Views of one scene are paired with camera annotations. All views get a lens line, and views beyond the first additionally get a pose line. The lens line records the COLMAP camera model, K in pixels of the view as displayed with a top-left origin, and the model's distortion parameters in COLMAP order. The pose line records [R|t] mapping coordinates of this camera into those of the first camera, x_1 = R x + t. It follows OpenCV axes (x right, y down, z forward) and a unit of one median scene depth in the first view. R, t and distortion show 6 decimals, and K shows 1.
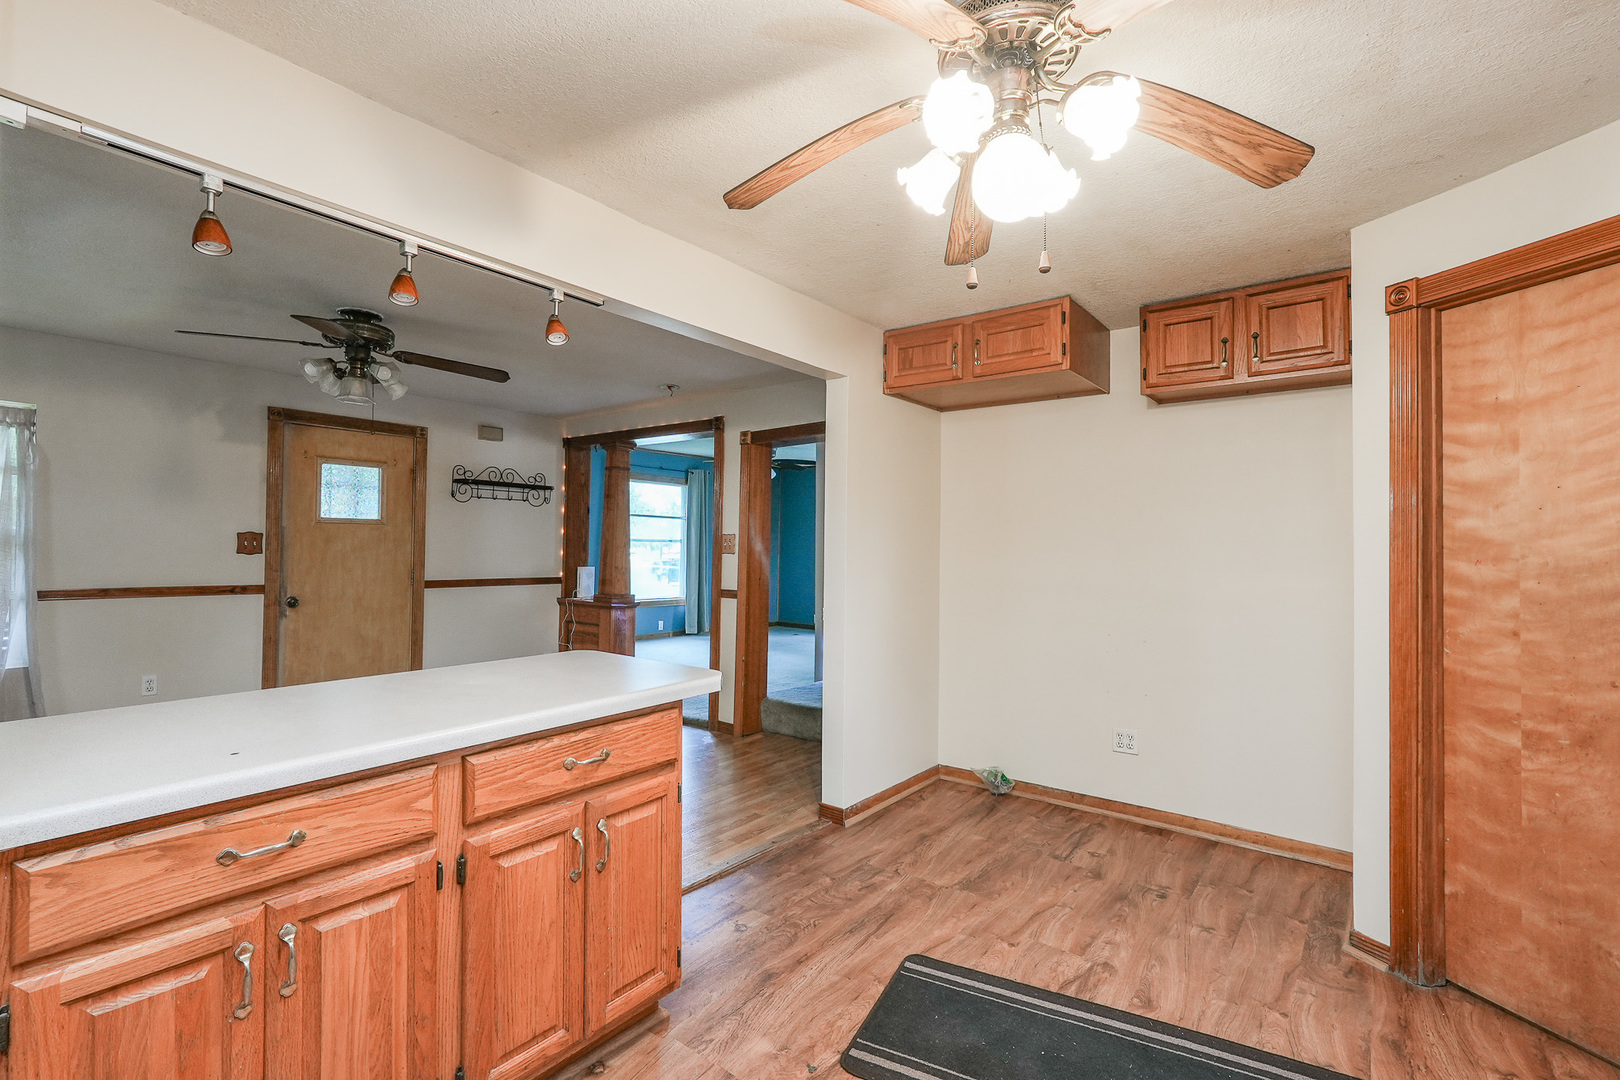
lens RADIAL K [[739.9, 0, 811.4], [0, 739.9, 542.0], [0, 0, 1]] dist [-0.020473, 0.009330]
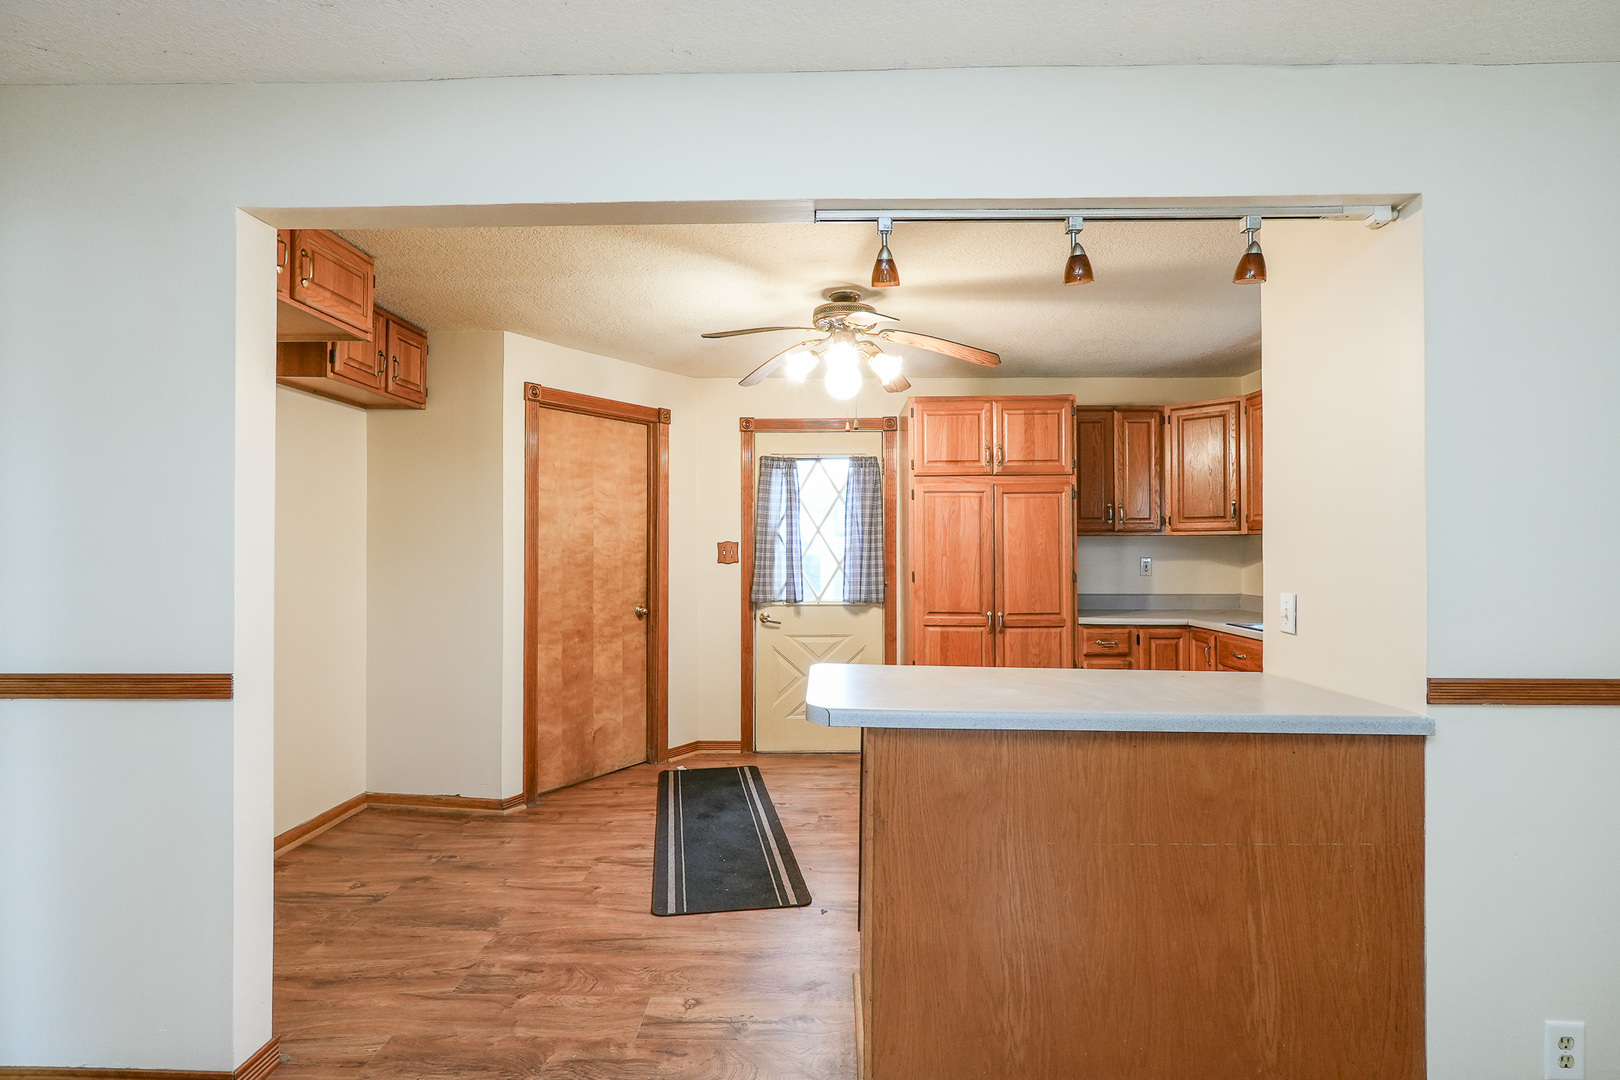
lens RADIAL K [[739.9, 0, 807.5], [0, 739.9, 549.2], [0, 0, 1]] dist [-0.020473, 0.009330]
pose [[-0.592127, -0.012724, 0.805744, -0.623205], [-0.017057, 0.999849, 0.003255, 0.000646], [-0.805664, -0.011816, -0.592254, 1.036750]]
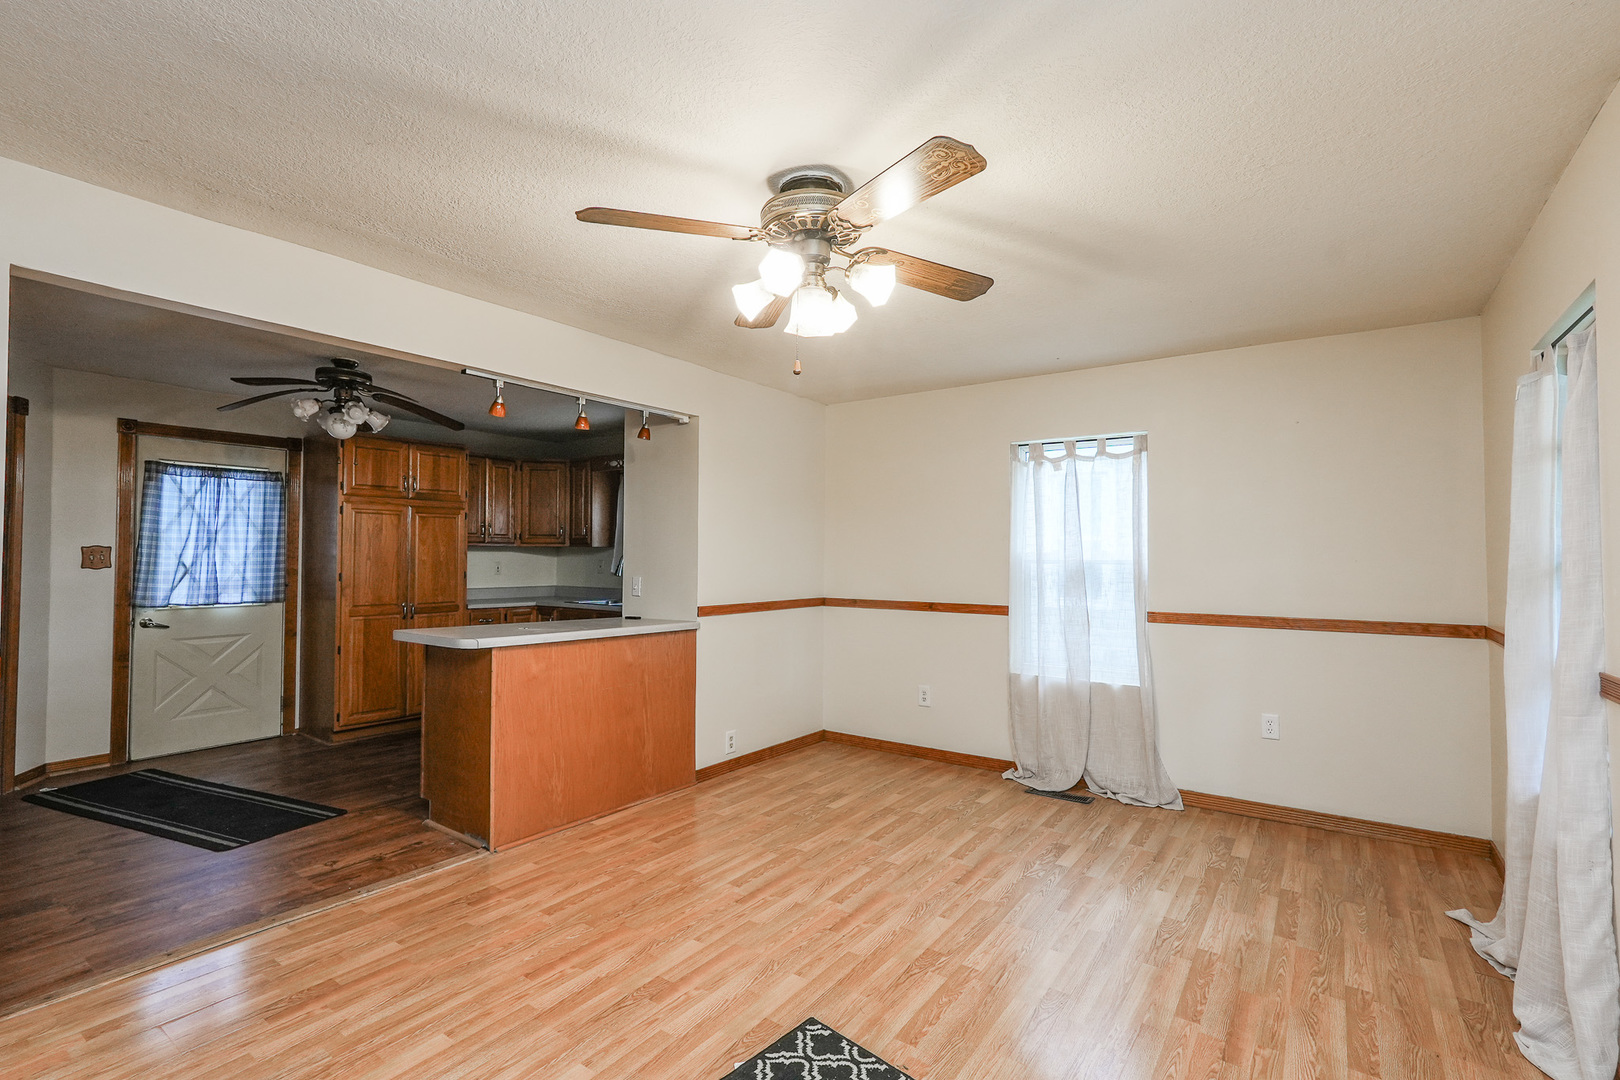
lens RADIAL K [[739.9, 0, 807.0], [0, 739.9, 539.9], [0, 0, 1]] dist [-0.020473, 0.009330]
pose [[-0.999404, -0.019001, -0.028827, -0.625379], [-0.017969, 0.999203, -0.035639, 0.007673], [0.029481, -0.035099, -0.998949, 1.684520]]
